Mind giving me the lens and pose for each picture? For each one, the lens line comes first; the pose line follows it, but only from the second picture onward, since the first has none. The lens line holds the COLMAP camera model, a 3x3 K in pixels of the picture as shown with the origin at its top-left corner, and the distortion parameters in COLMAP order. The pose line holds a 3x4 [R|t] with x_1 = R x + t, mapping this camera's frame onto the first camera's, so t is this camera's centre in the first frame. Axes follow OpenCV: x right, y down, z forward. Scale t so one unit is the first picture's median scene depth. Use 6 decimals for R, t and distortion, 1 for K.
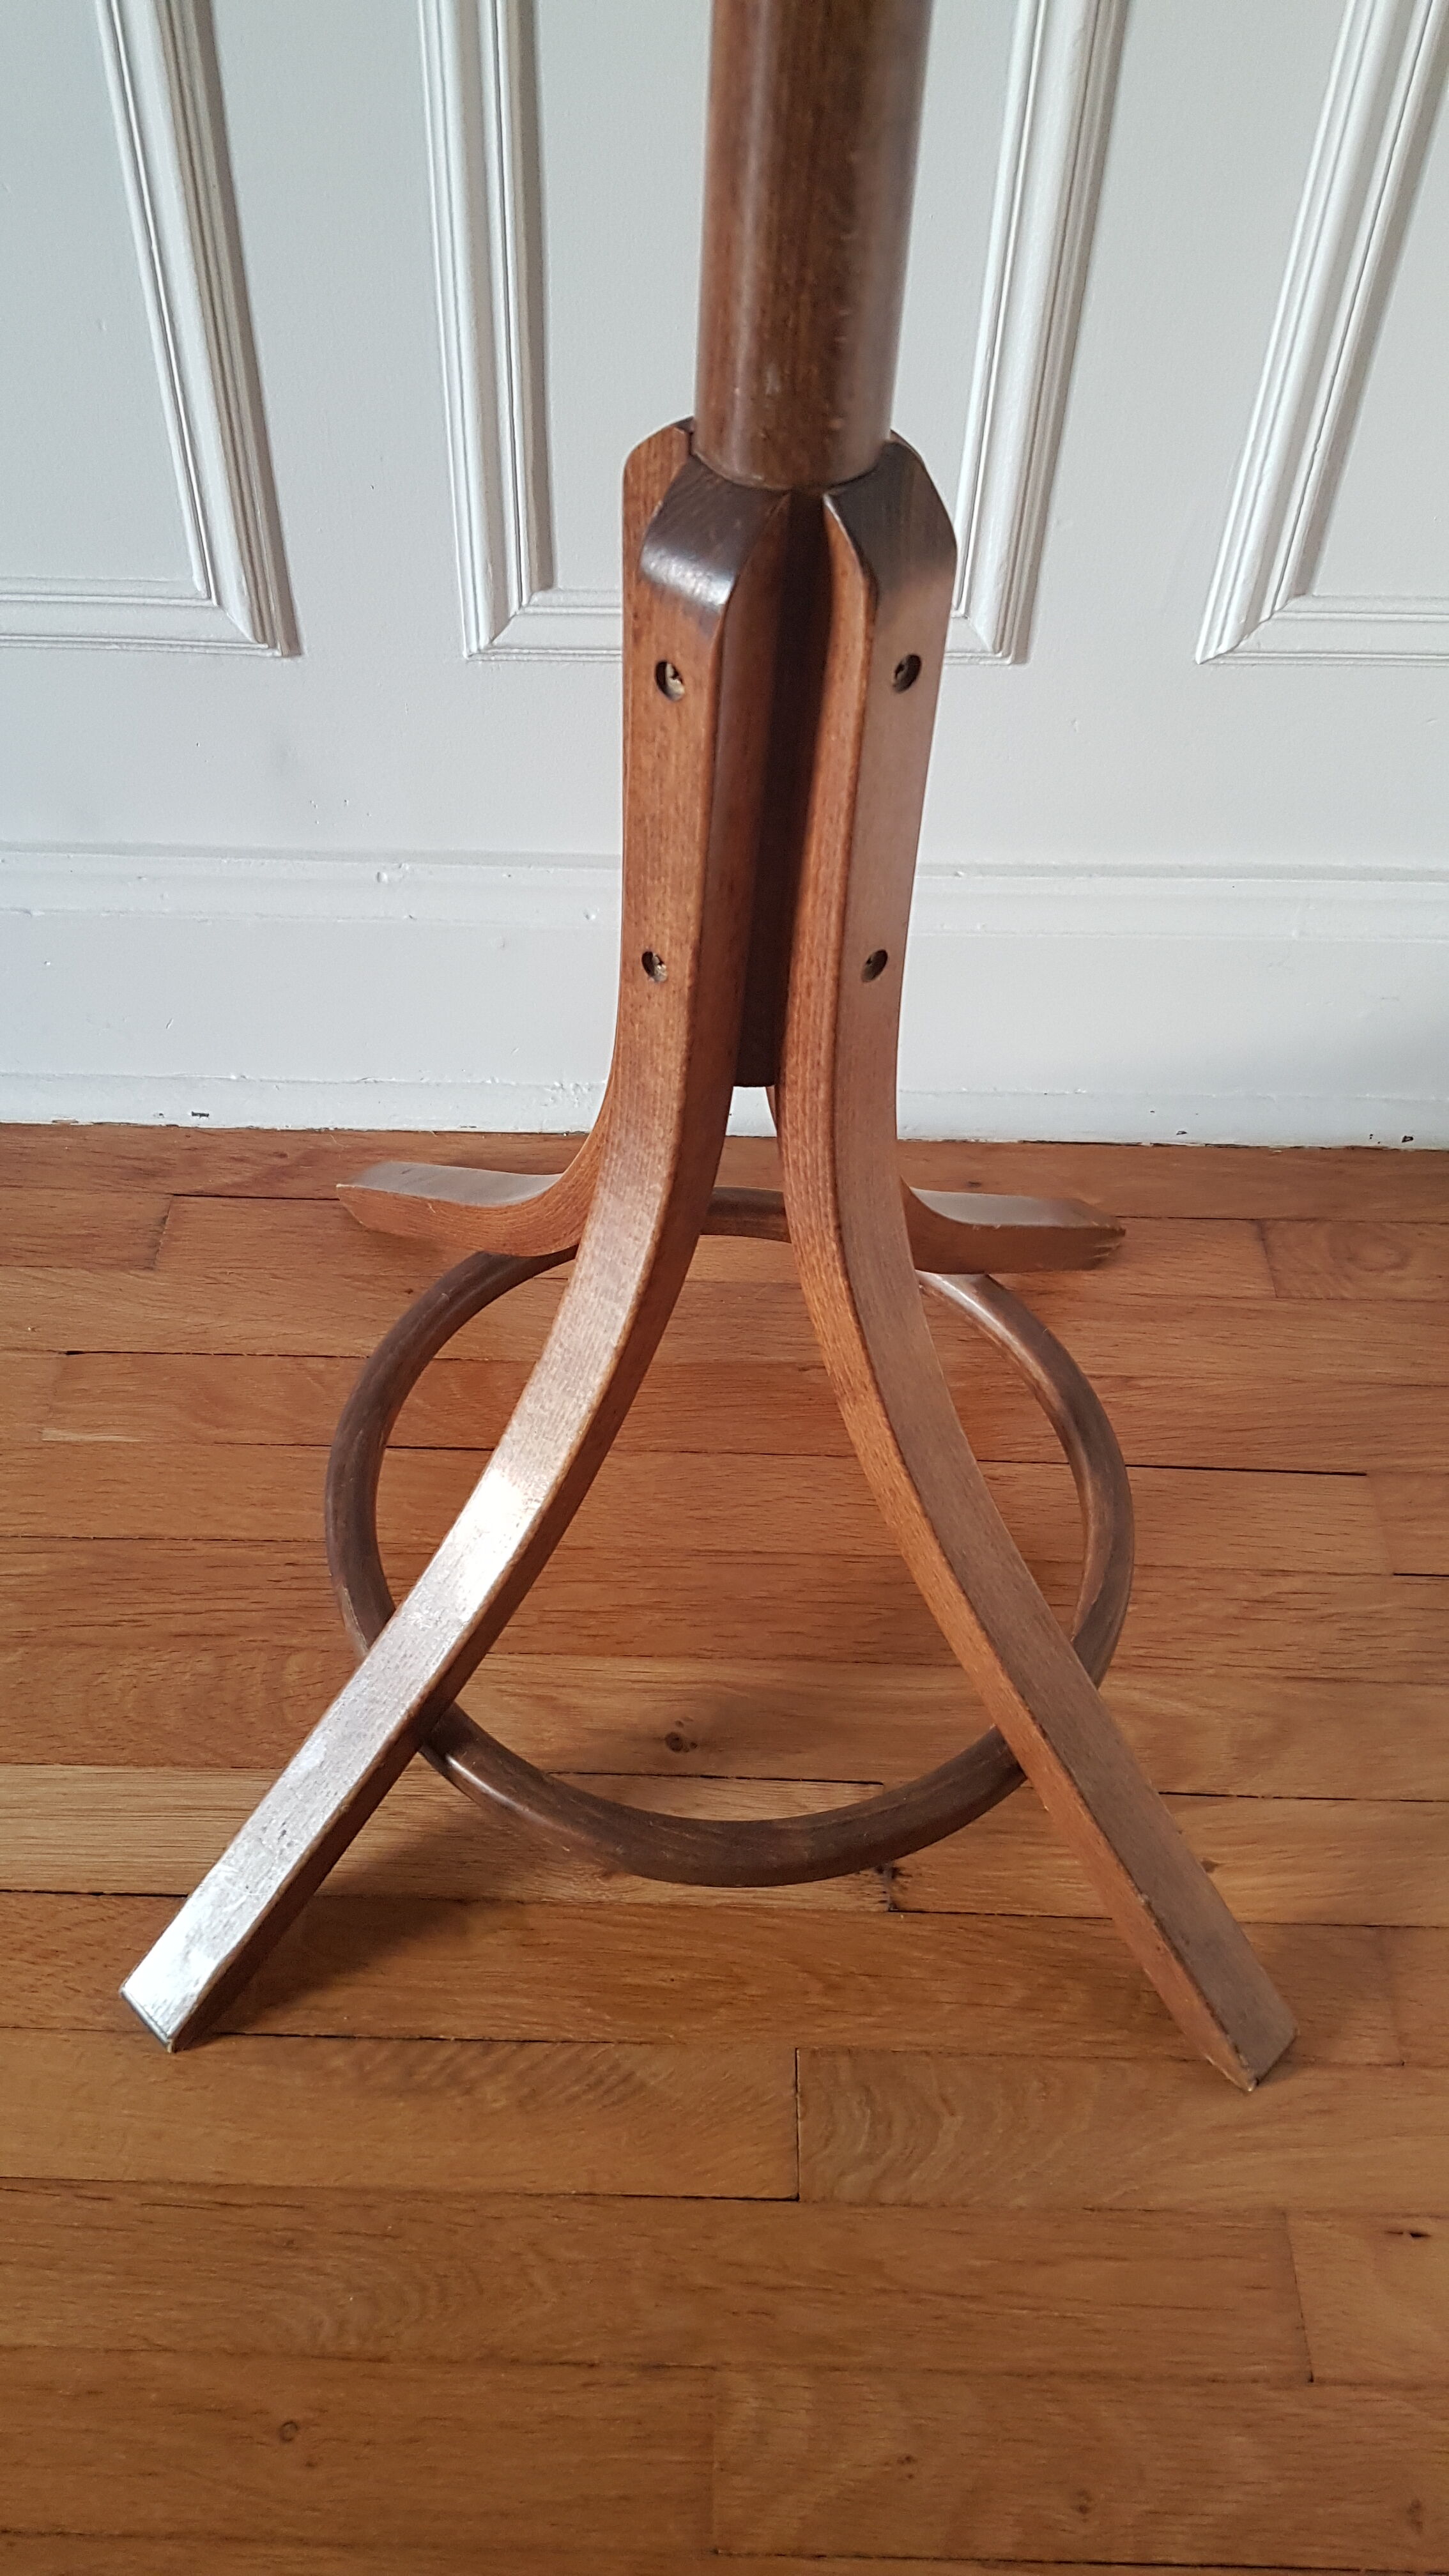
lens RADIAL K [[2030.0, 0, 682.6], [0, 2030.0, 1274.1], [0, 0, 1]] dist [0.210360, -0.367653]
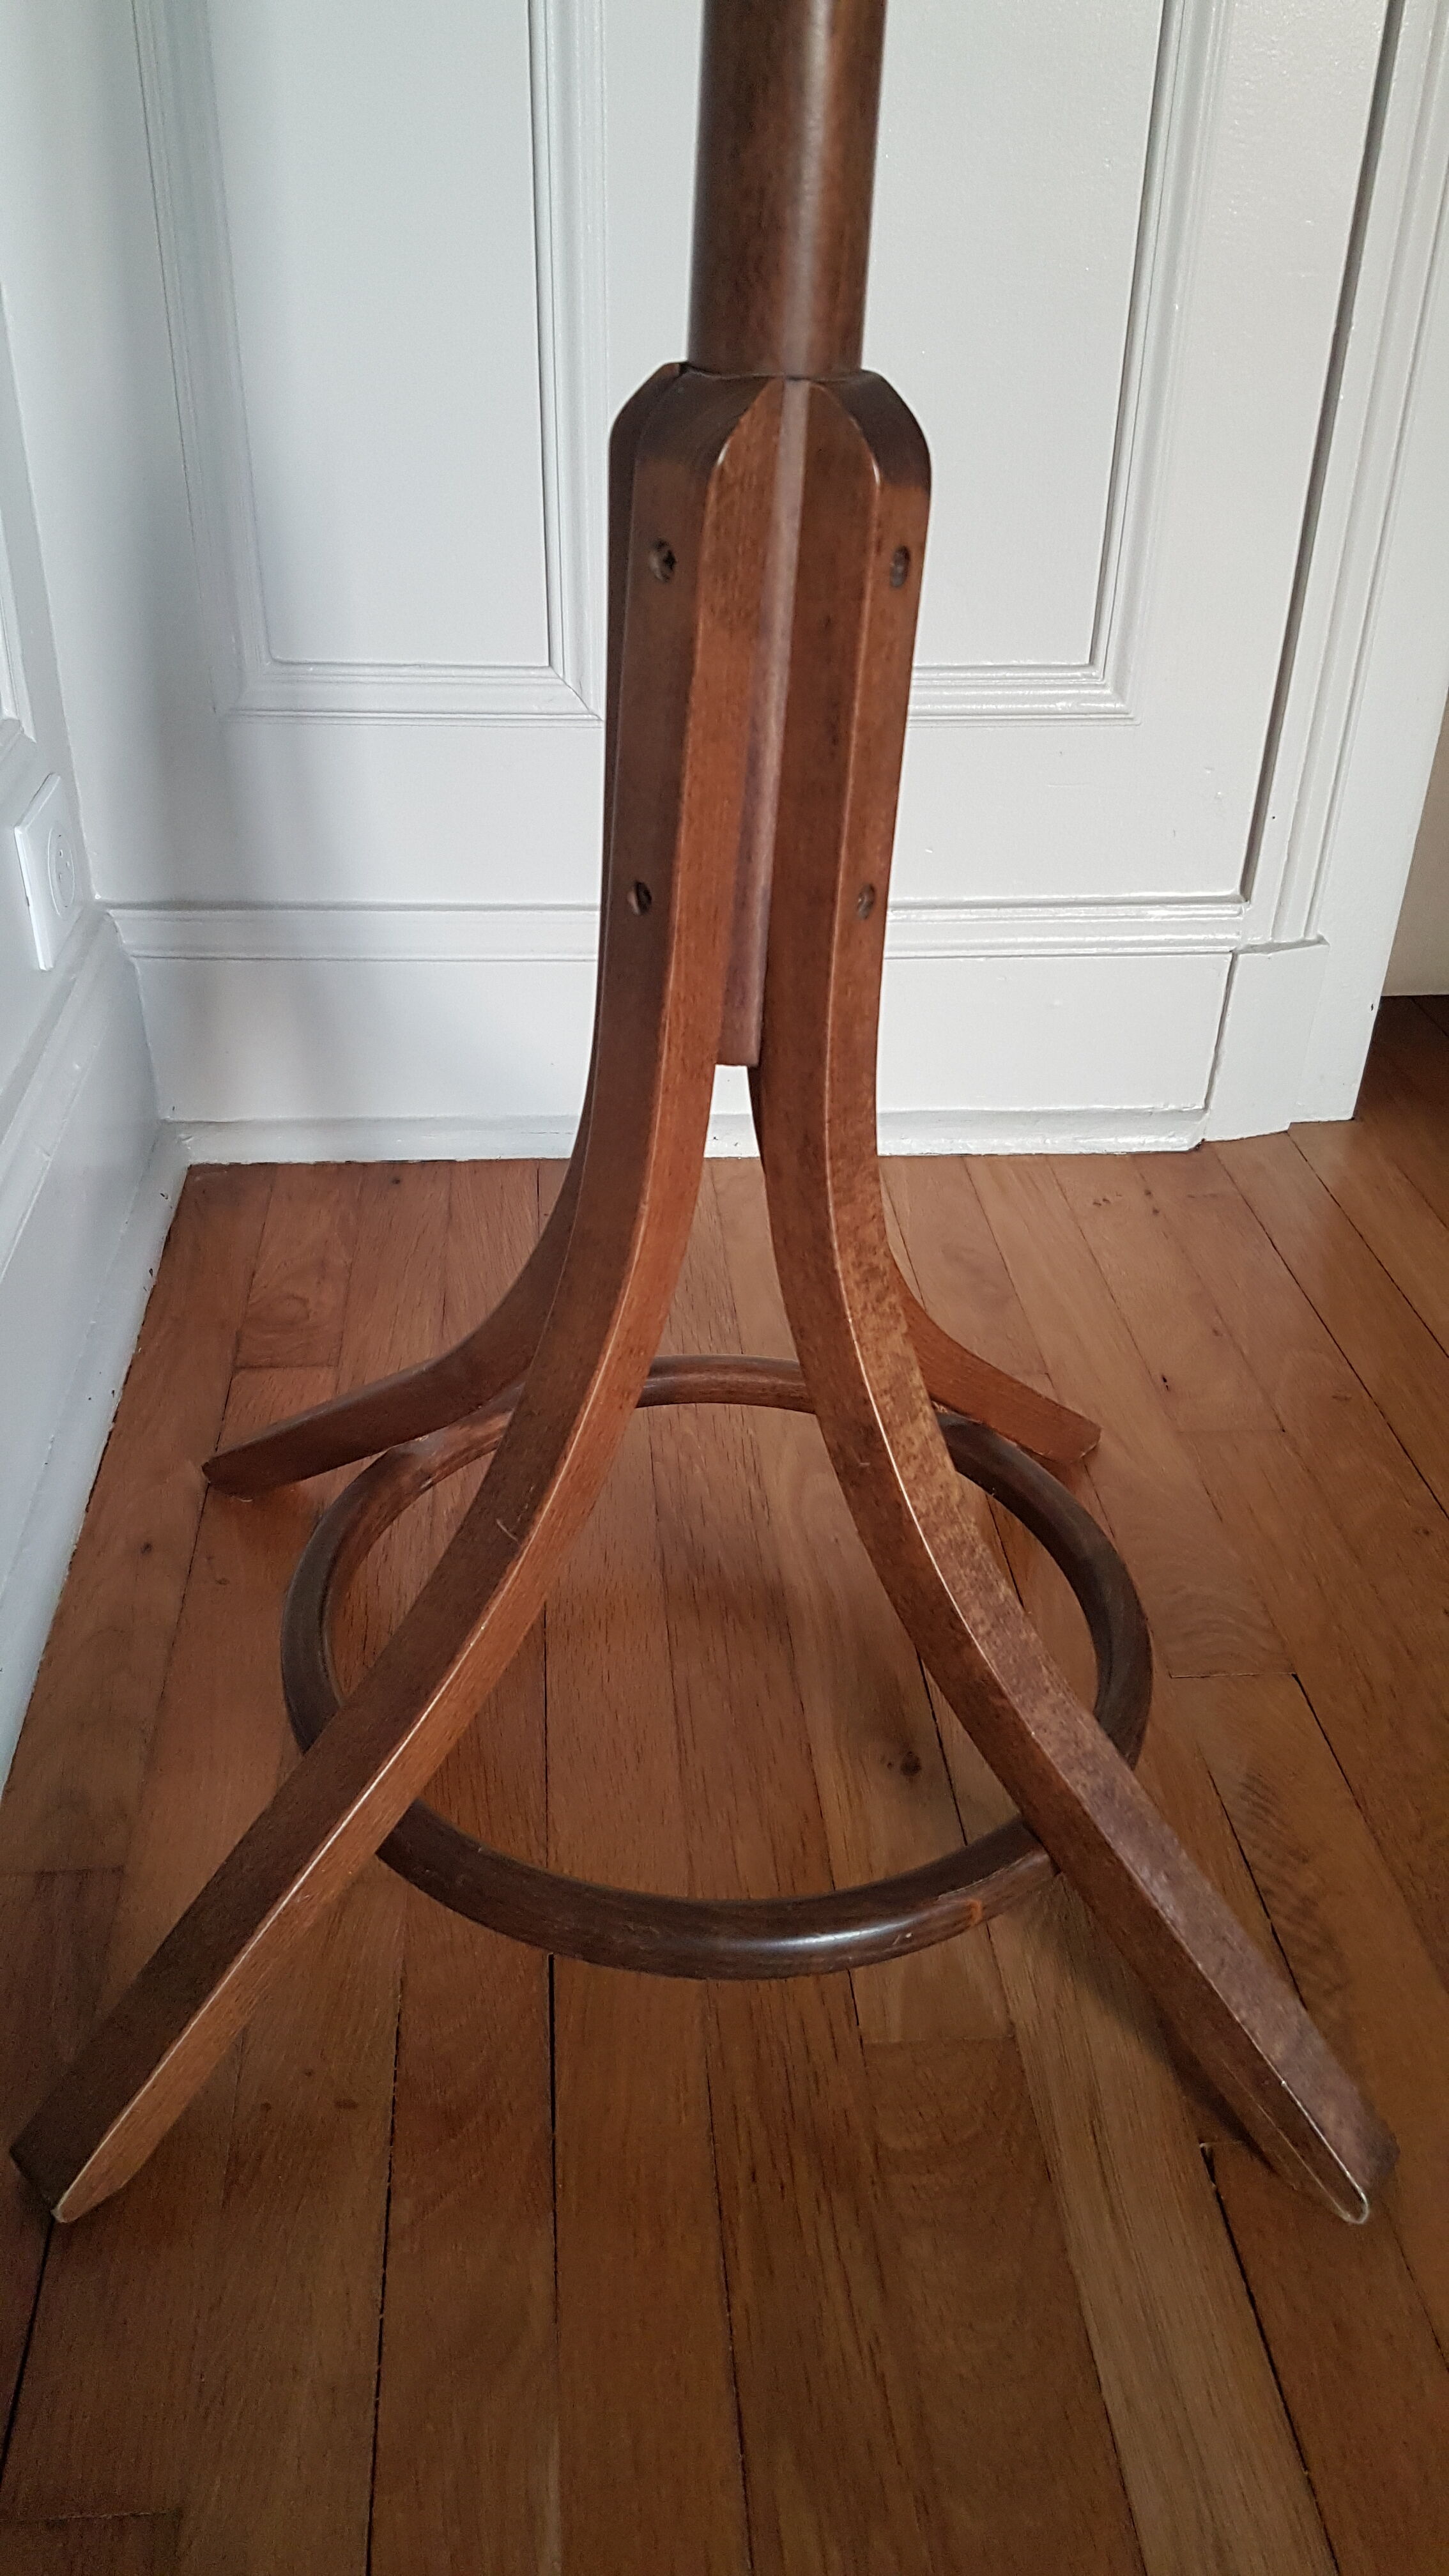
lens RADIAL K [[2030.0, 0, 682.6], [0, 2030.0, 1274.1], [0, 0, 1]] dist [0.210360, -0.367653]
pose [[-0.103525, -0.548933, 0.829430, -0.744785], [0.716161, 0.537548, 0.445147, -0.456160], [-0.690214, 0.640090, 0.337475, 0.646460]]
